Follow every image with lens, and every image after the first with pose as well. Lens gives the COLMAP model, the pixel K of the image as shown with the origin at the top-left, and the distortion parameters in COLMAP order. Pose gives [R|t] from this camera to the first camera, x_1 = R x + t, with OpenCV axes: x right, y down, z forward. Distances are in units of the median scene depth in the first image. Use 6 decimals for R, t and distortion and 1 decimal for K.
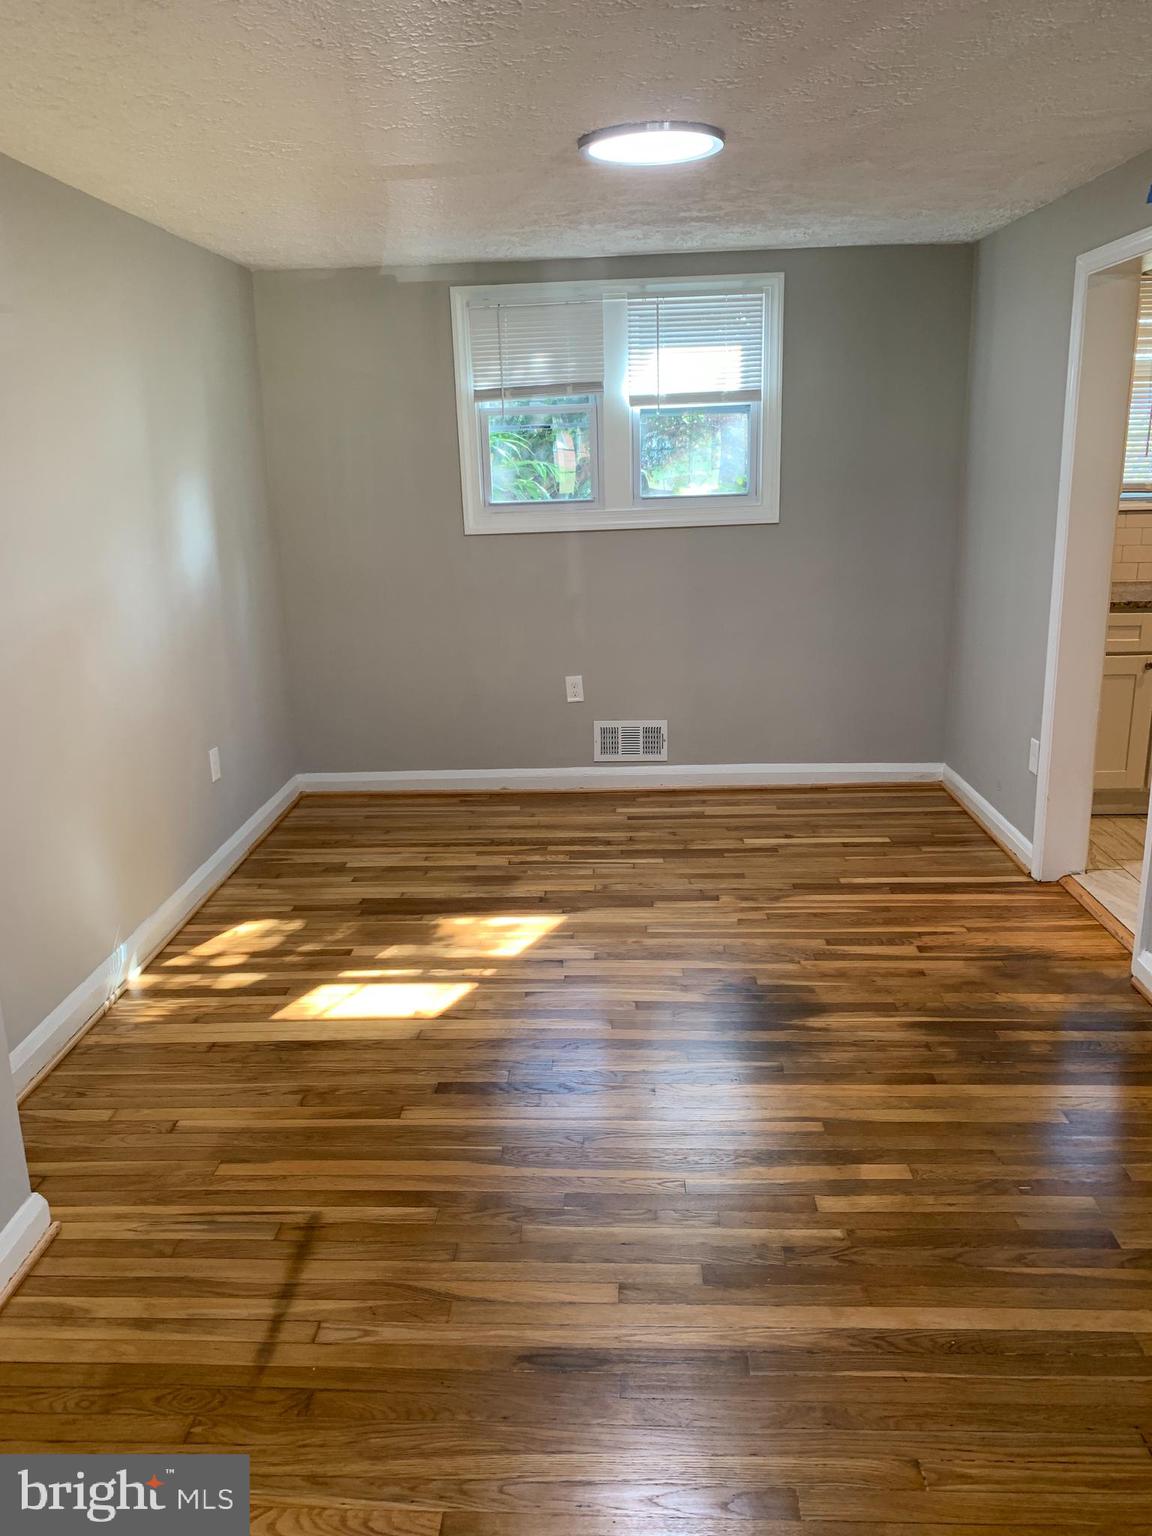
lens RADIAL K [[1185.0, 0, 565.6], [0, 1185.0, 770.6], [0, 0, 1]] dist [0.036656, -0.053593]
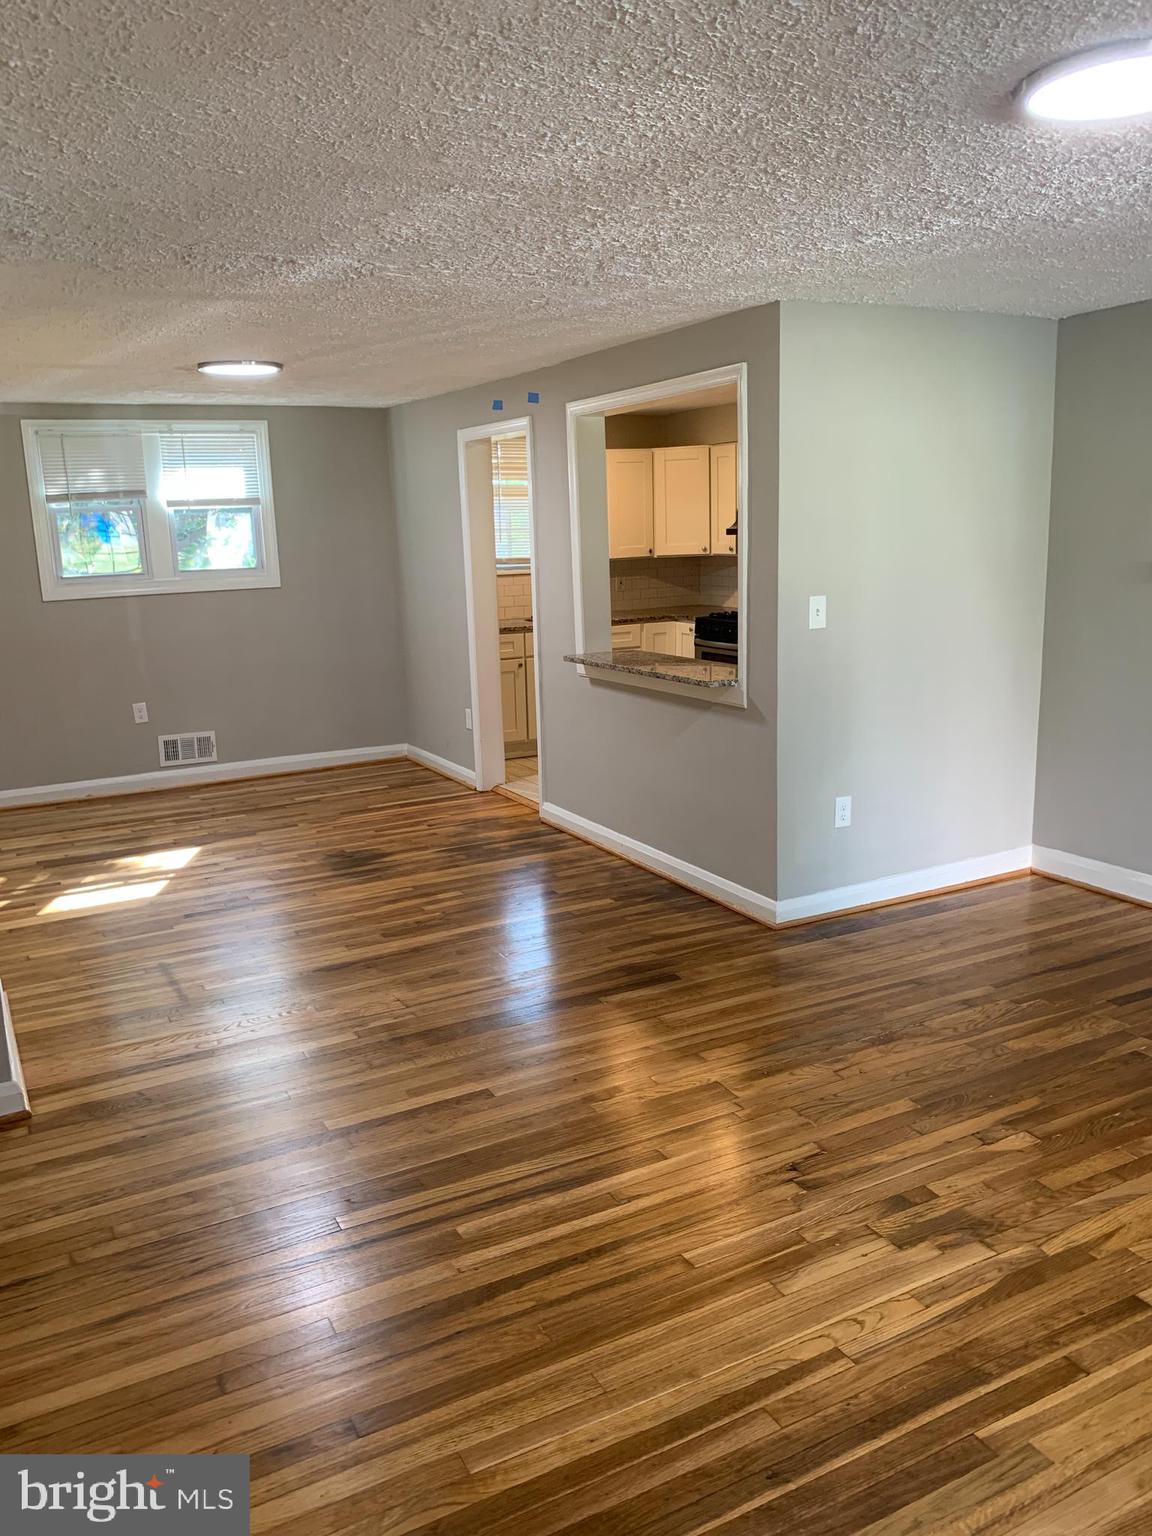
lens RADIAL K [[1185.0, 0, 586.8], [0, 1185.0, 771.0], [0, 0, 1]] dist [0.036656, -0.053593]
pose [[0.858438, -0.104901, 0.502076, -0.325459], [0.139460, 0.989722, -0.031659, 0.145330], [-0.493594, 0.097196, 0.864244, -0.541803]]
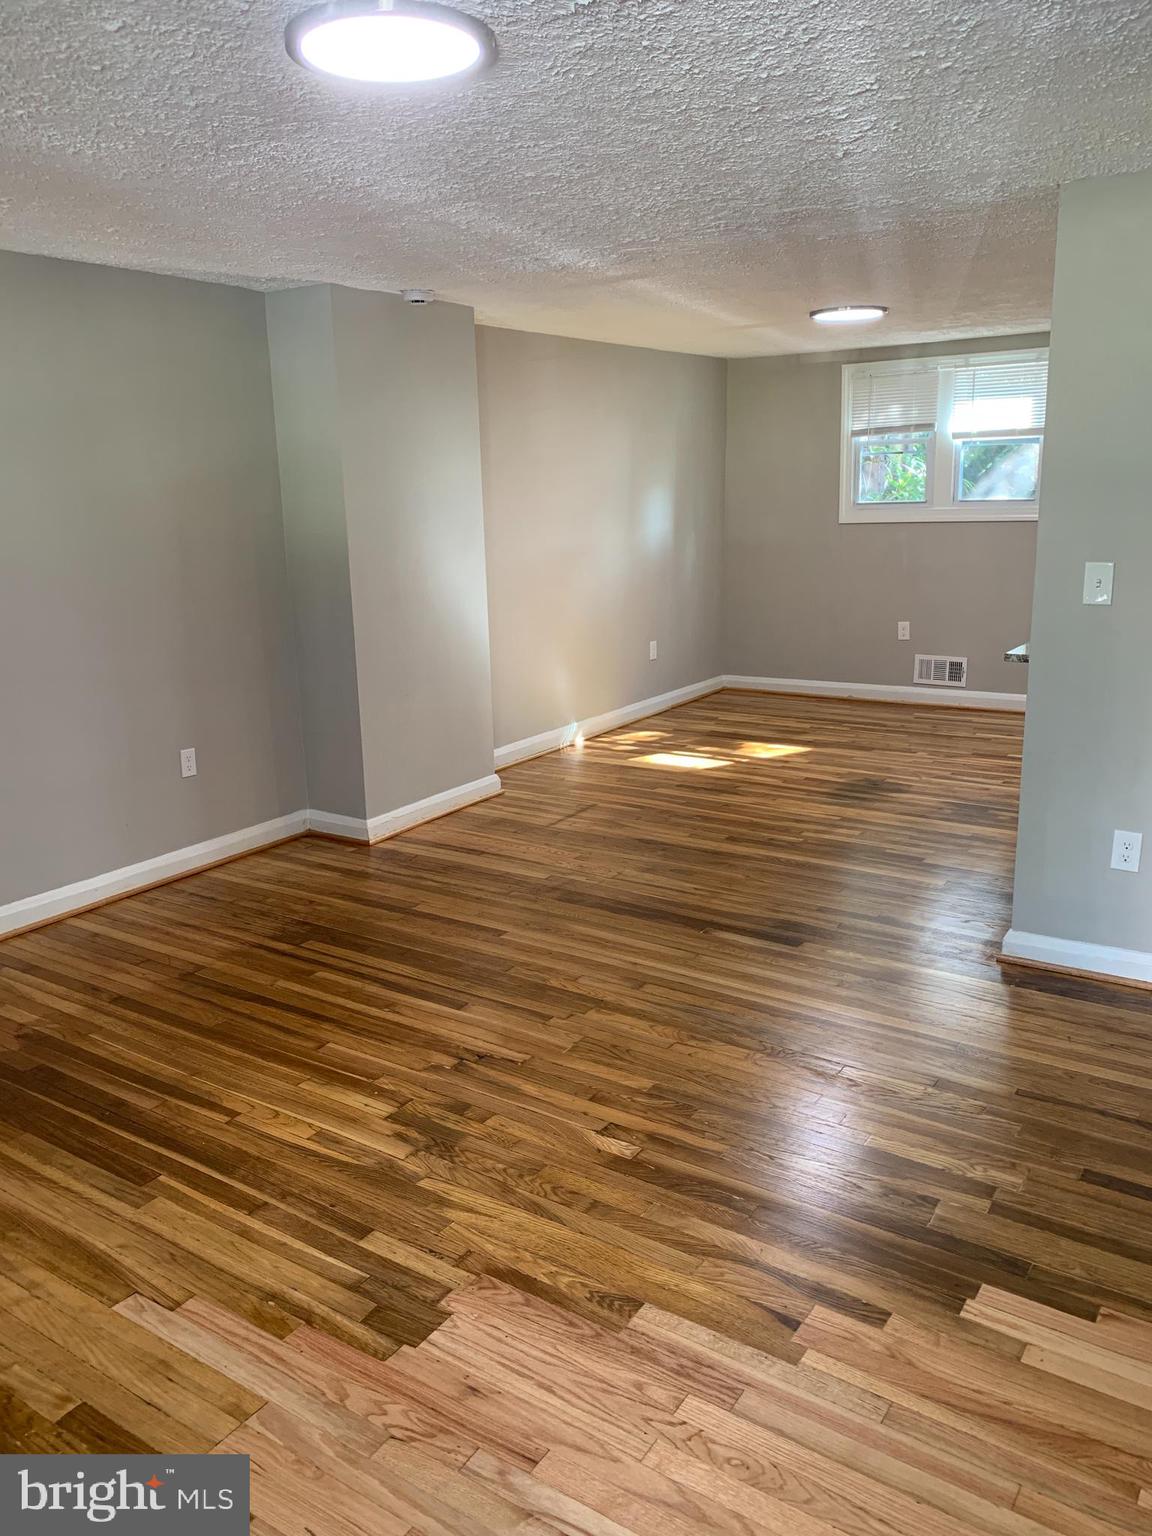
lens RADIAL K [[1185.0, 0, 564.3], [0, 1185.0, 774.1], [0, 0, 1]] dist [0.036656, -0.053593]
pose [[0.856475, 0.132443, -0.498909, 0.544475], [-0.133776, 0.990453, 0.033279, 0.152401], [0.498553, 0.038240, 0.866015, -0.637836]]
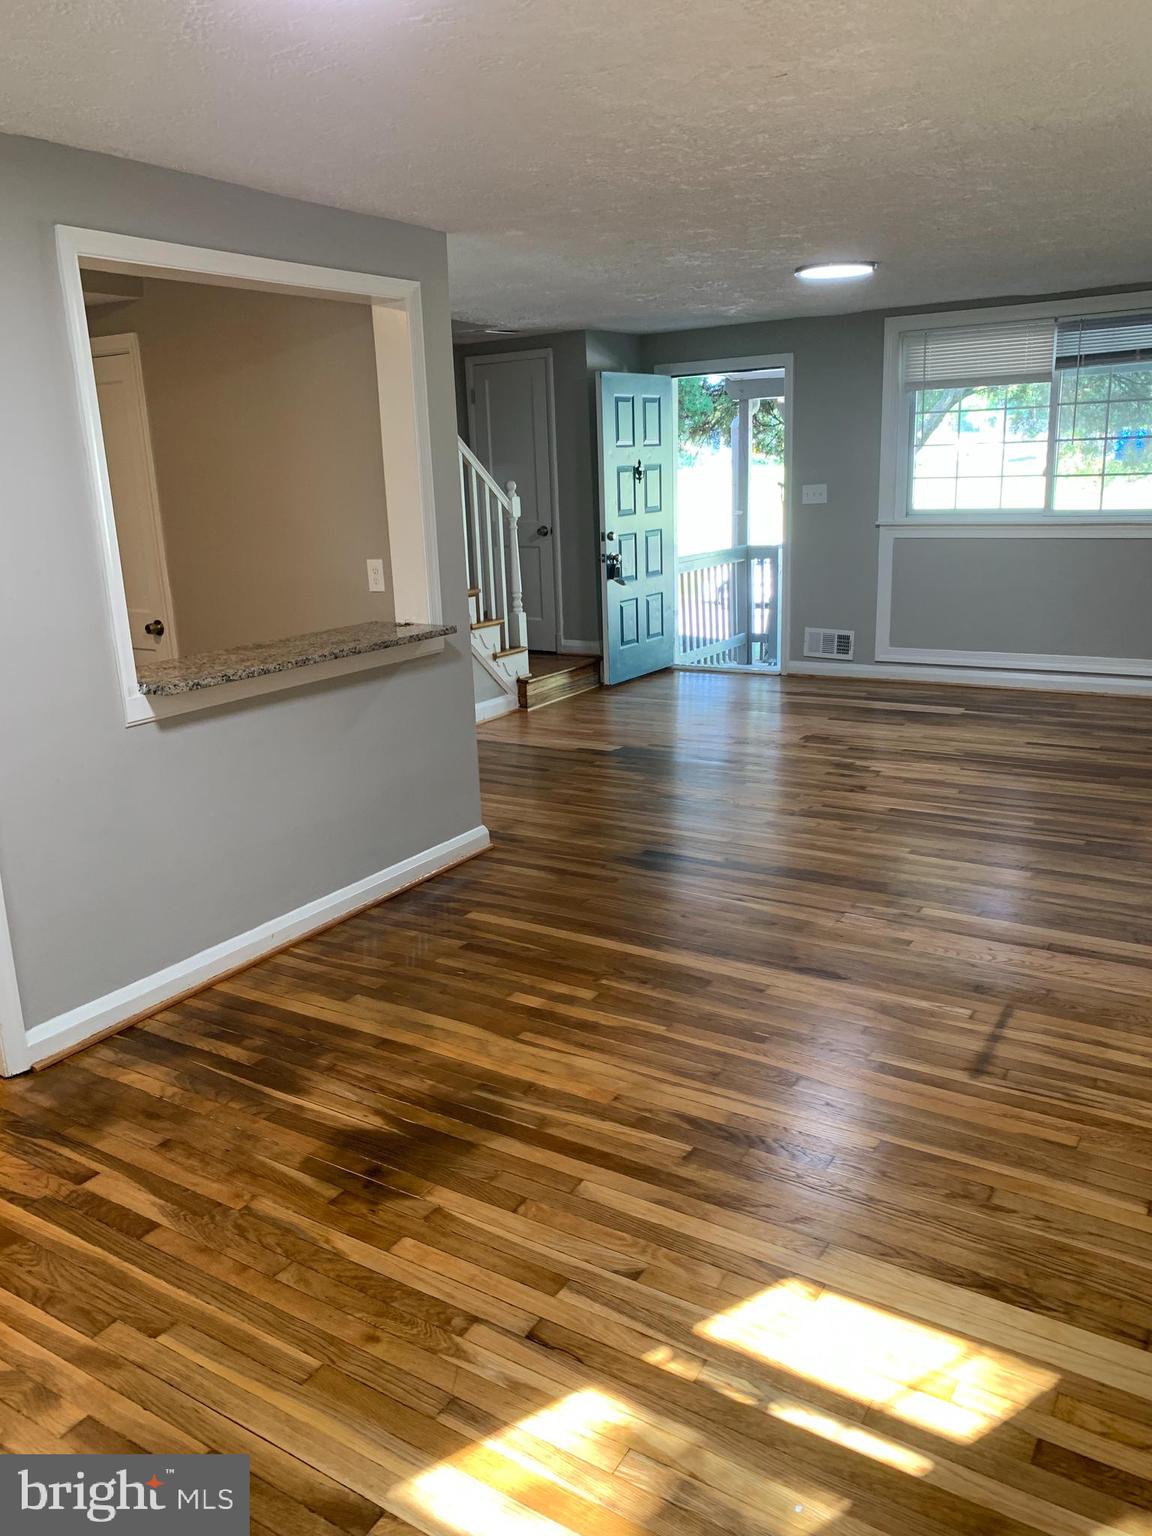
lens RADIAL K [[1185.0, 0, 567.1], [0, 1185.0, 776.9], [0, 0, 1]] dist [0.036656, -0.053593]
pose [[-0.869844, -0.070101, 0.488320, -0.254978], [0.183081, 0.873293, 0.451488, -0.298664], [-0.458096, 0.482126, -0.746795, 1.181275]]
